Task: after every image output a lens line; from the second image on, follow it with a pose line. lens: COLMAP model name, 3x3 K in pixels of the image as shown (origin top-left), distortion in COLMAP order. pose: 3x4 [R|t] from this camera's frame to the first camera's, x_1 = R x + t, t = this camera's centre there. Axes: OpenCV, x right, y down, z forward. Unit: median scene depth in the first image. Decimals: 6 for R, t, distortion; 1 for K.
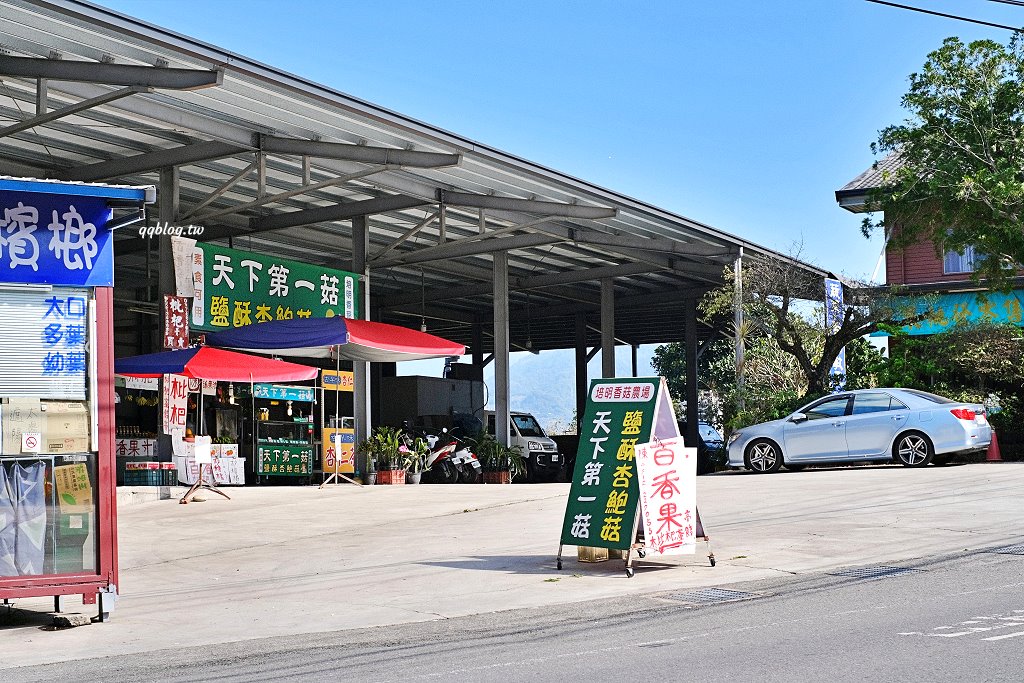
lens RADIAL K [[1595.0, 0, 511.7], [0, 1595.0, 342.3], [0, 0, 1]] dist [-0.007120, 0.000000]
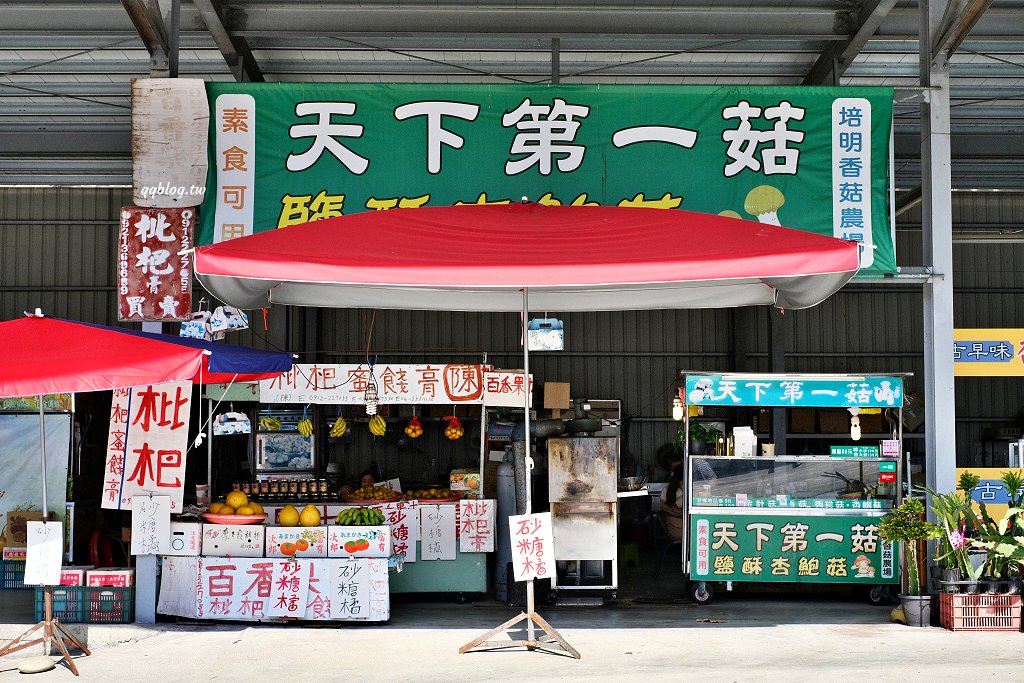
lens RADIAL K [[1595.0, 0, 508.5], [0, 1595.0, 343.5], [0, 0, 1]] dist [-0.007120, 0.000000]
pose [[0.485214, -0.054979, -0.872665, 0.229148], [0.069483, 0.997290, -0.024197, 0.027259], [0.871630, -0.048895, 0.487719, 0.824444]]
